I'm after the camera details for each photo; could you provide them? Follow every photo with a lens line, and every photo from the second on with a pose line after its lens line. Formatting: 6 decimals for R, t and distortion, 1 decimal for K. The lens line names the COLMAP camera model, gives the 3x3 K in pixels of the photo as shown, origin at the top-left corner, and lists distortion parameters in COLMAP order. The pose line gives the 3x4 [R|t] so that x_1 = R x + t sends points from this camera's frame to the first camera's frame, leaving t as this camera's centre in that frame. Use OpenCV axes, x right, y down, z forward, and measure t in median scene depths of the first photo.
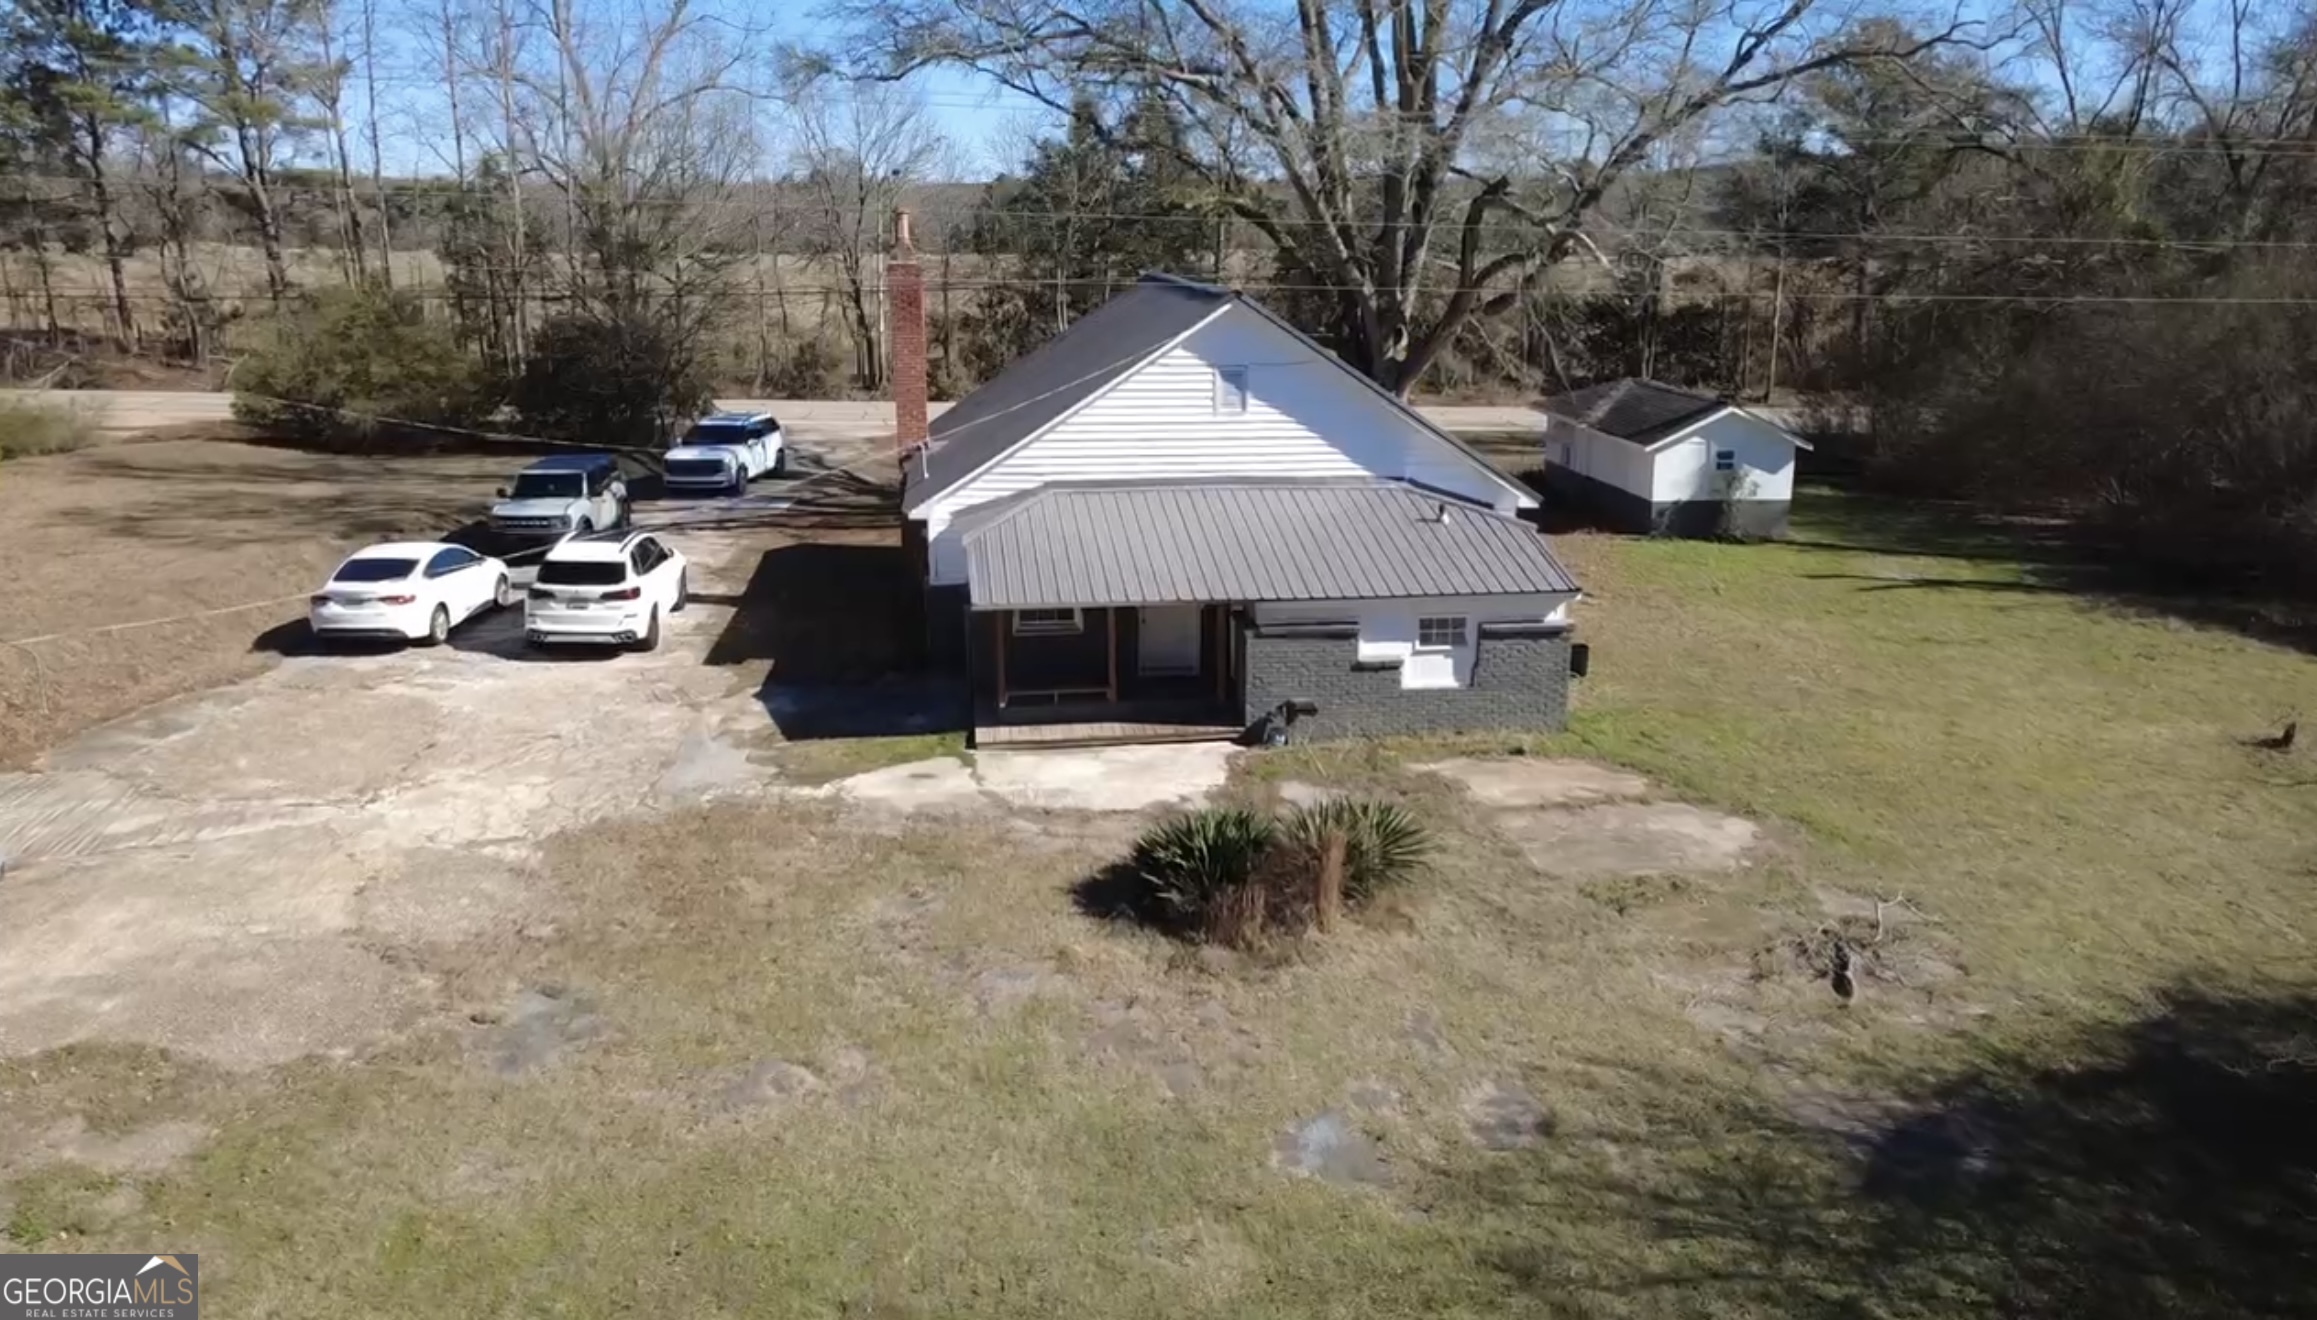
lens RADIAL K [[1769.7, 0, 1169.0], [0, 1769.7, 653.4], [0, 0, 1]] dist [-0.002025, 0.009466]
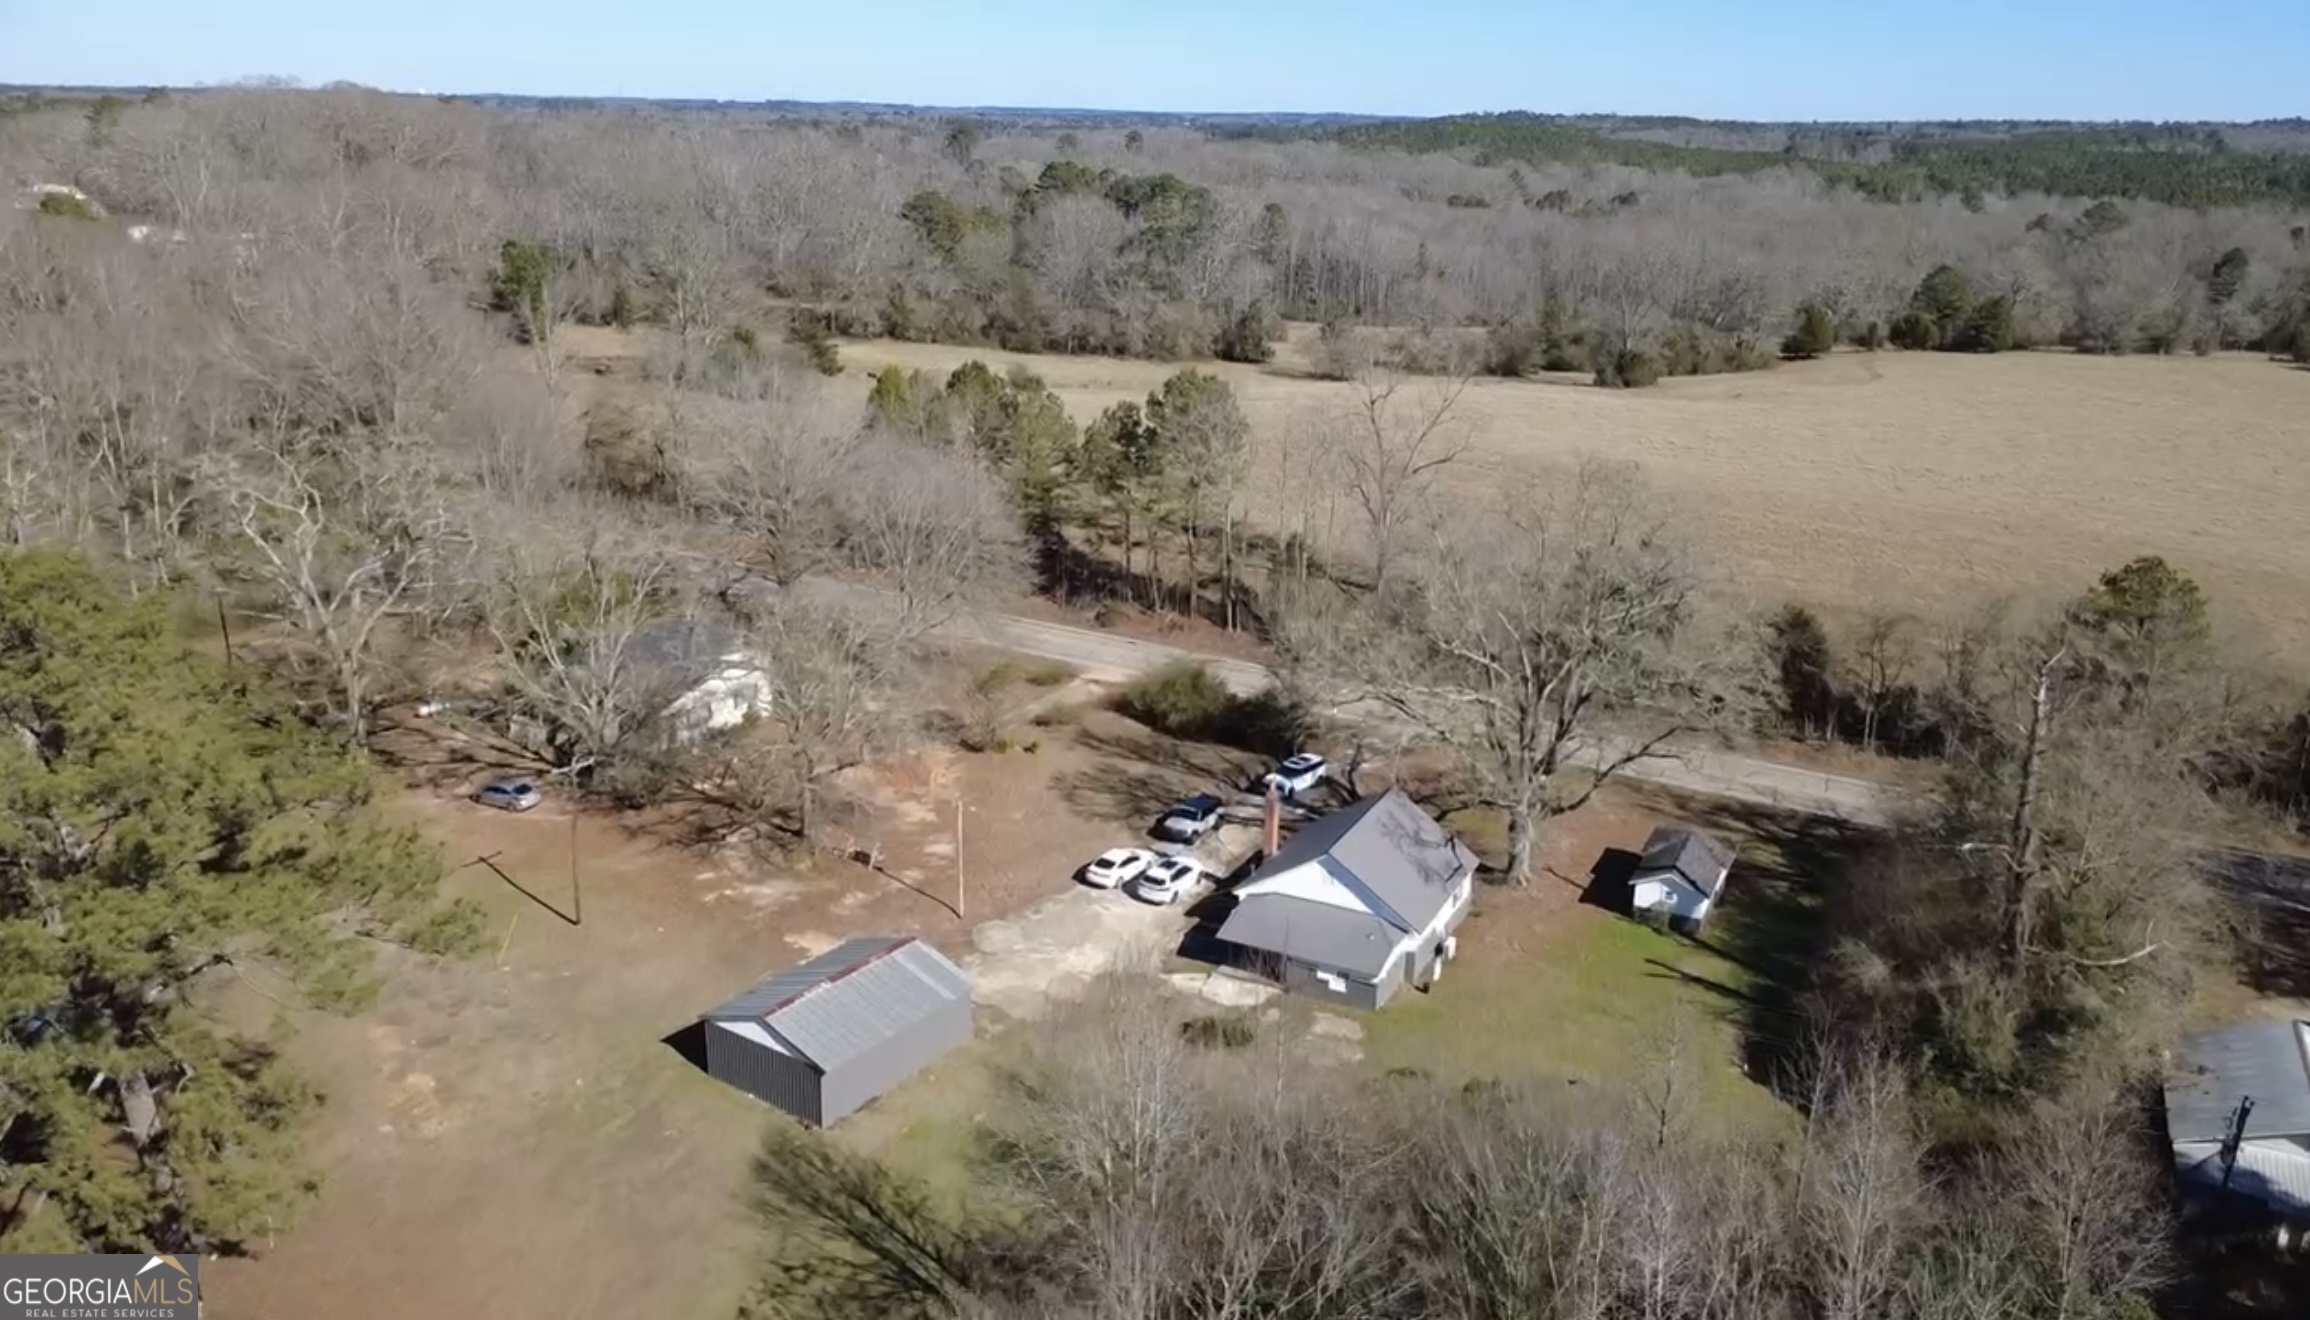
lens RADIAL K [[1771.2, 0, 1146.1], [0, 1771.2, 654.5], [0, 0, 1]] dist [-0.002618, -0.002476]
pose [[0.828127, 0.182711, -0.529926, 1.541033], [-0.155583, 0.983162, 0.095849, -0.890979], [0.538516, 0.003072, 0.842610, -2.088237]]
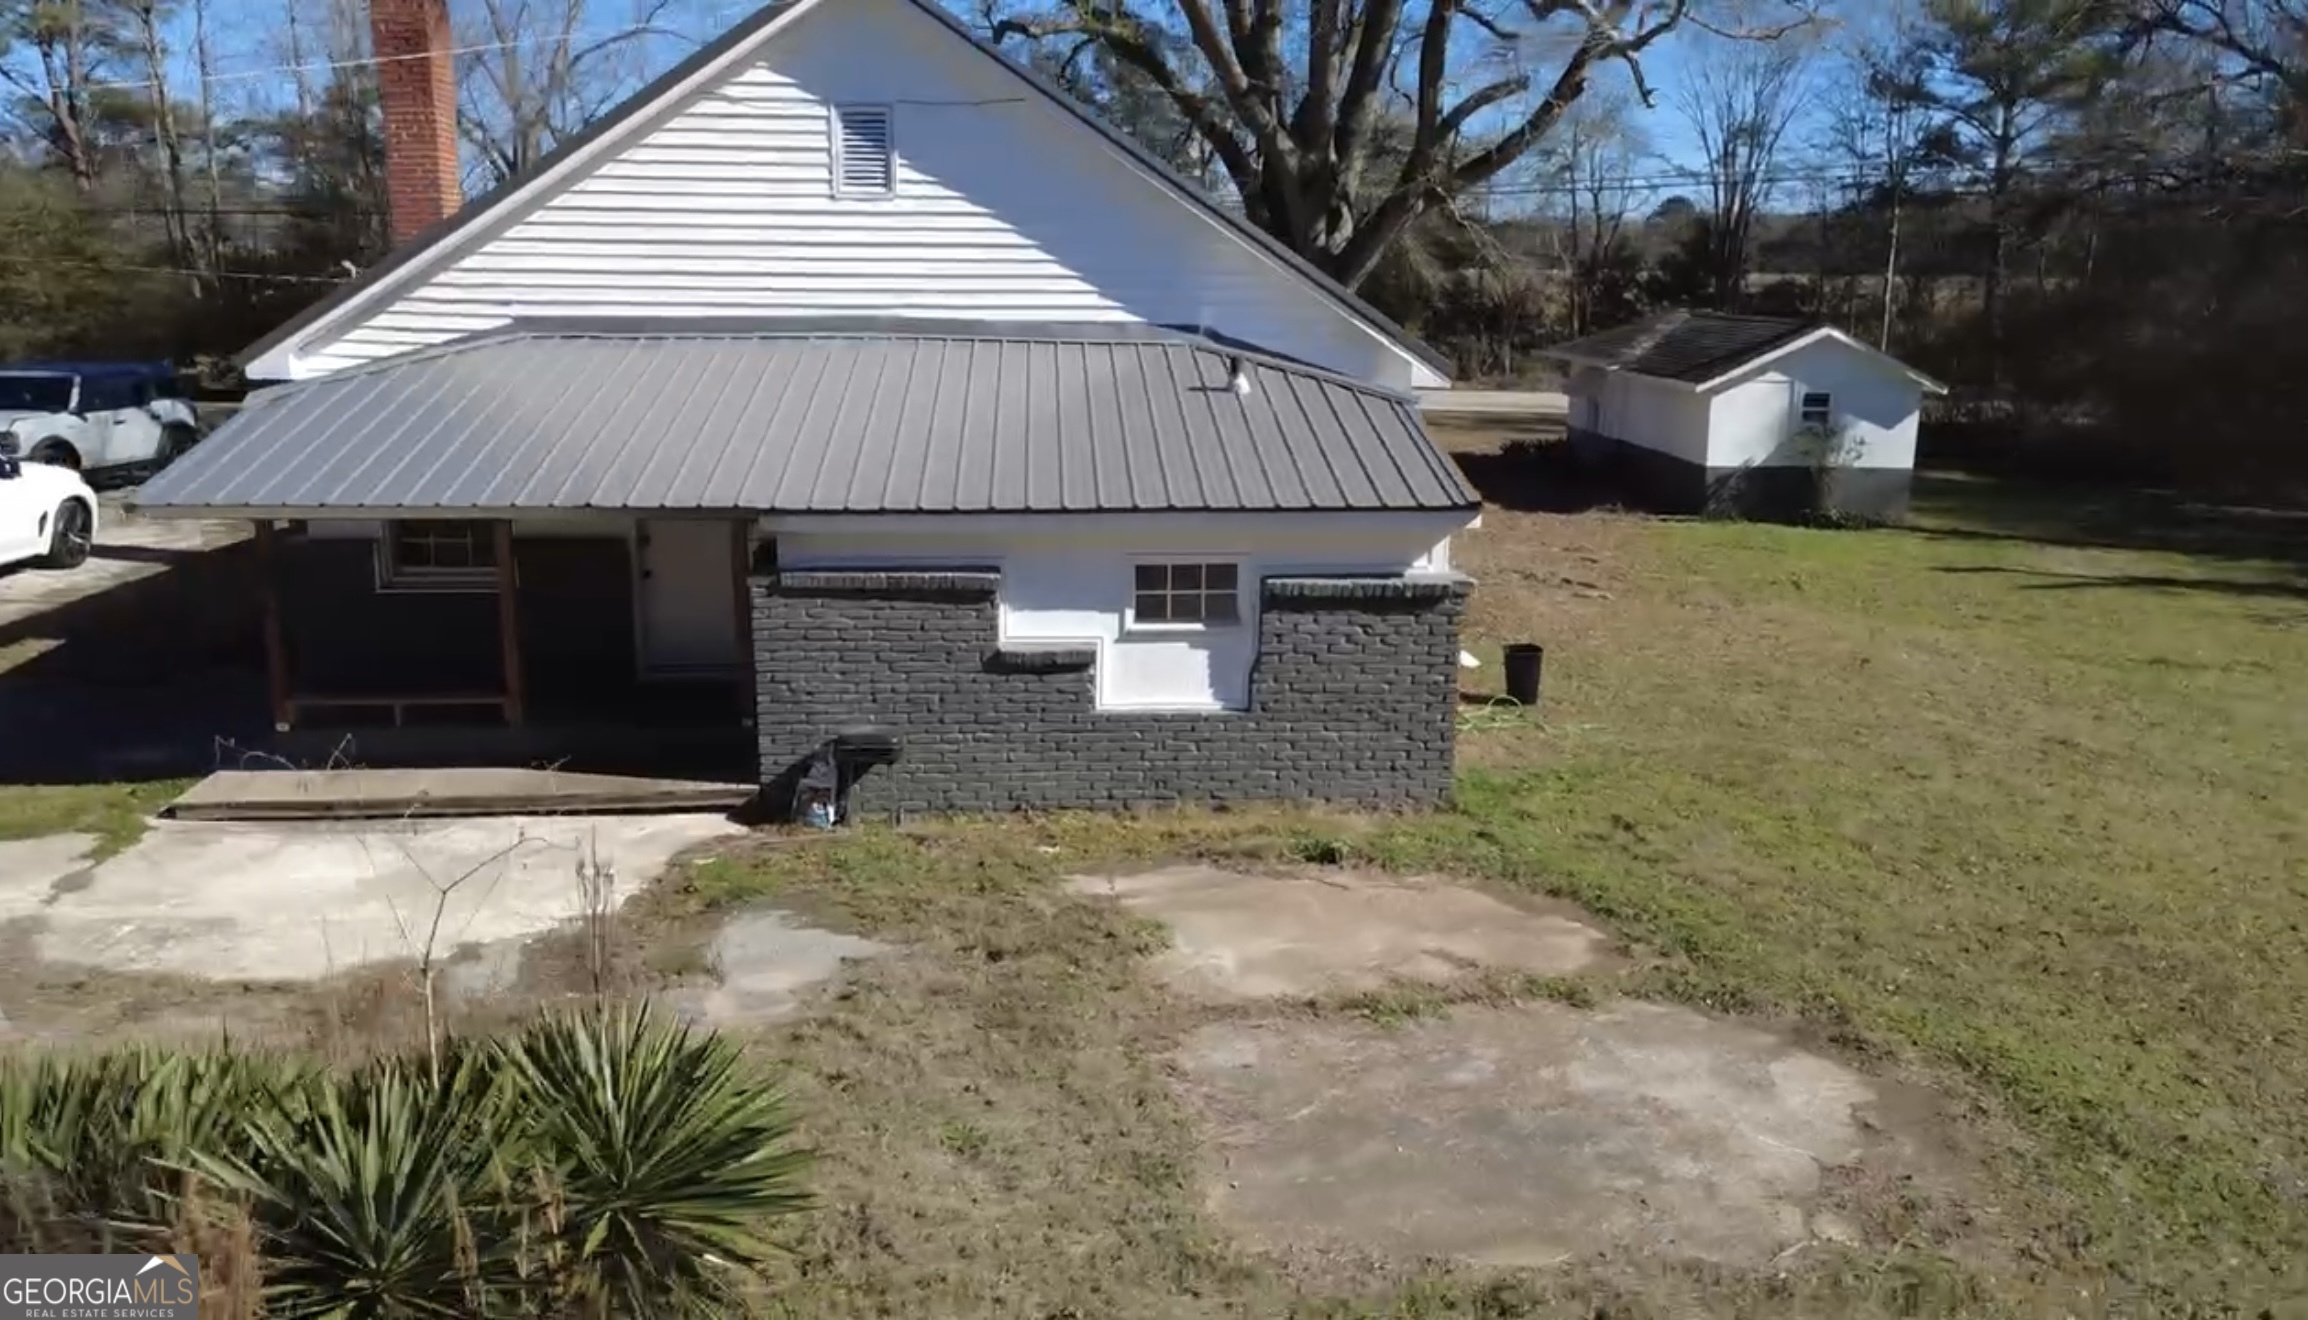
lens RADIAL K [[1769.7, 0, 1145.1], [0, 1769.7, 654.5], [0, 0, 1]] dist [-0.002618, -0.002476]
pose [[0.997815, 0.020972, -0.062647, 0.173962], [-0.022573, 0.999434, -0.024951, 0.016178], [0.062088, 0.026310, 0.997724, 0.529884]]
